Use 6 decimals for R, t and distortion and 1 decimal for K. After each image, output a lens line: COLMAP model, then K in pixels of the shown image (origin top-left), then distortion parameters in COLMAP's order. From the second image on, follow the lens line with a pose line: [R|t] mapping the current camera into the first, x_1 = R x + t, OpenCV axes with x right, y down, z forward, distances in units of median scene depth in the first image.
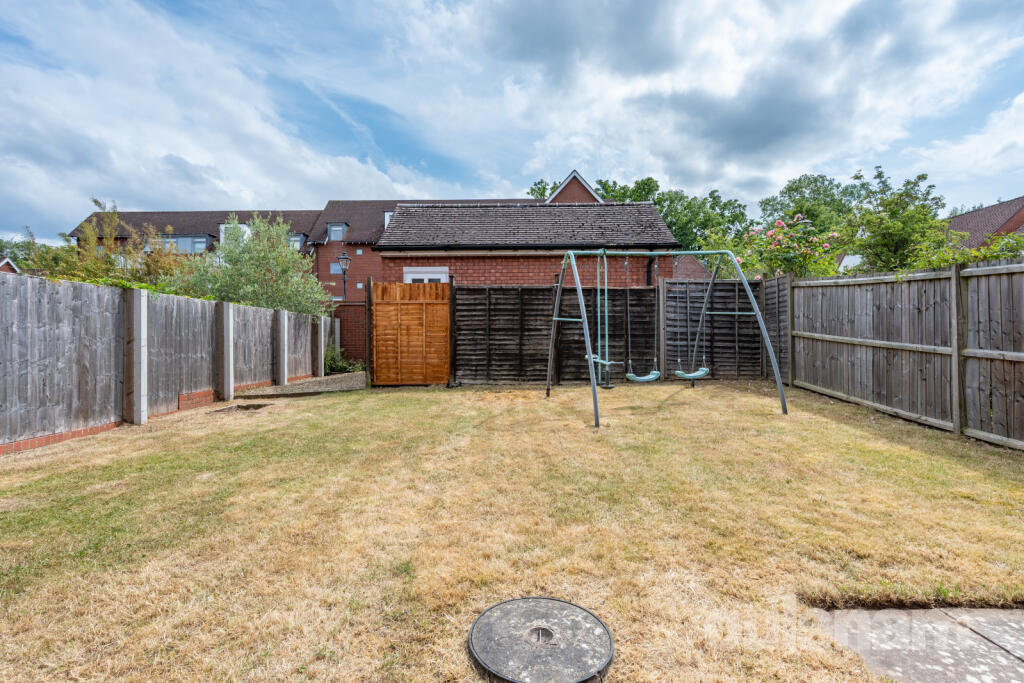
lens RADIAL K [[443.8, 0, 512.3], [0, 443.8, 342.5], [0, 0, 1]] dist [0.002010, -0.000173]
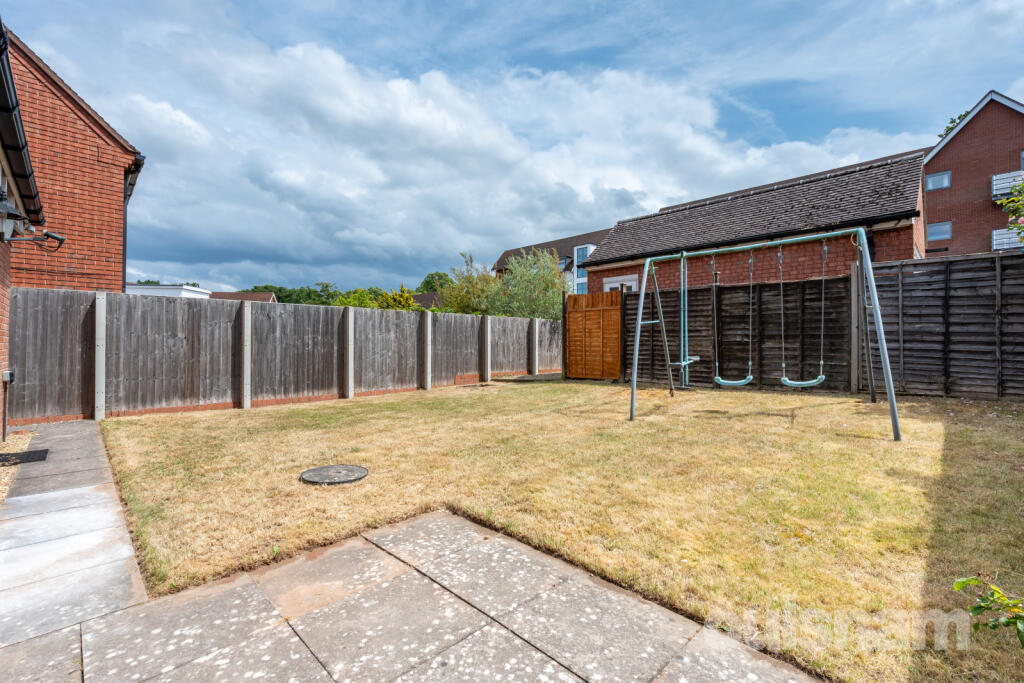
lens RADIAL K [[443.8, 0, 512.9], [0, 443.8, 341.4], [0, 0, 1]] dist [0.002010, -0.000173]
pose [[0.711218, 0.001541, -0.702970, 0.457884], [-0.003375, 0.999994, -0.001223, -0.002609], [0.702963, 0.003242, 0.711219, 0.004968]]
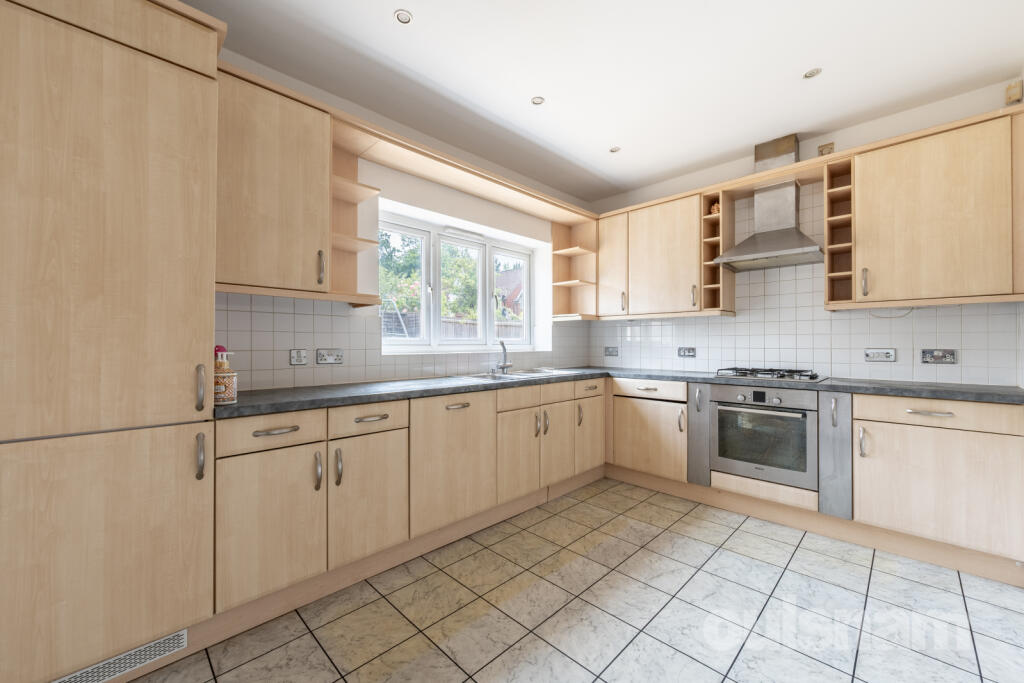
lens RADIAL K [[399.3, 0, 511.6], [0, 399.3, 343.0], [0, 0, 1]] dist [0.001092, -0.000338]
pose [[0.707639, 0.005486, 0.706553, -0.255550], [-0.005593, 0.999982, -0.002162, -0.020171], [-0.706552, -0.002422, 0.707657, -0.402161]]
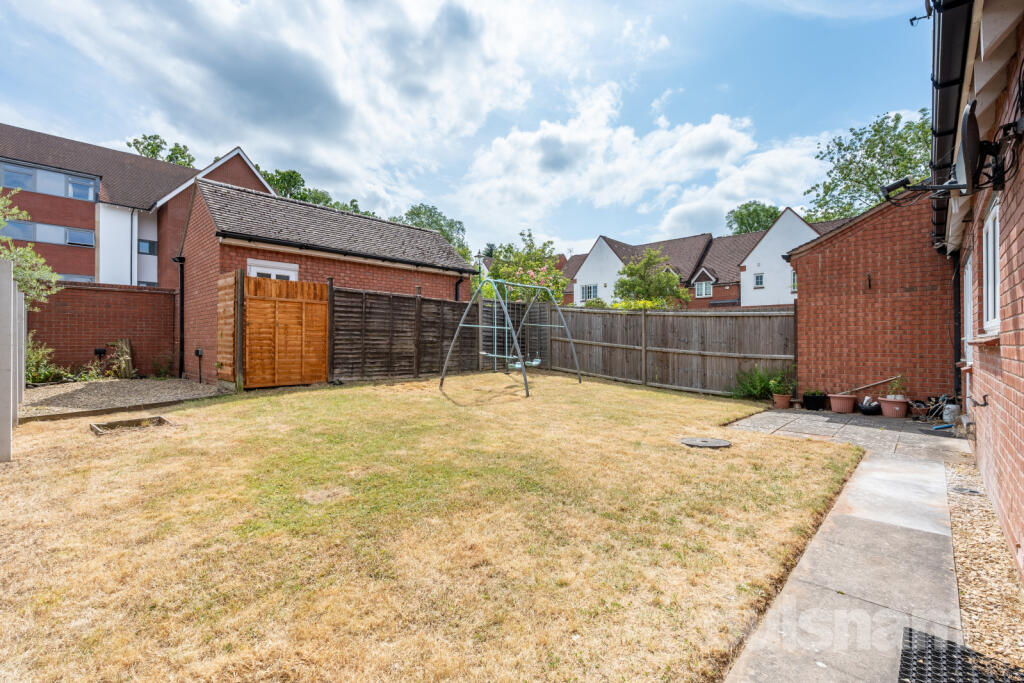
lens RADIAL K [[443.8, 0, 510.0], [0, 443.8, 339.0], [0, 0, 1]] dist [0.002010, -0.000173]
pose [[0.684142, 0.011179, 0.729264, -0.608061], [-0.006998, 0.999937, -0.008763, -0.001017], [-0.729316, 0.000892, 0.684177, -0.017817]]
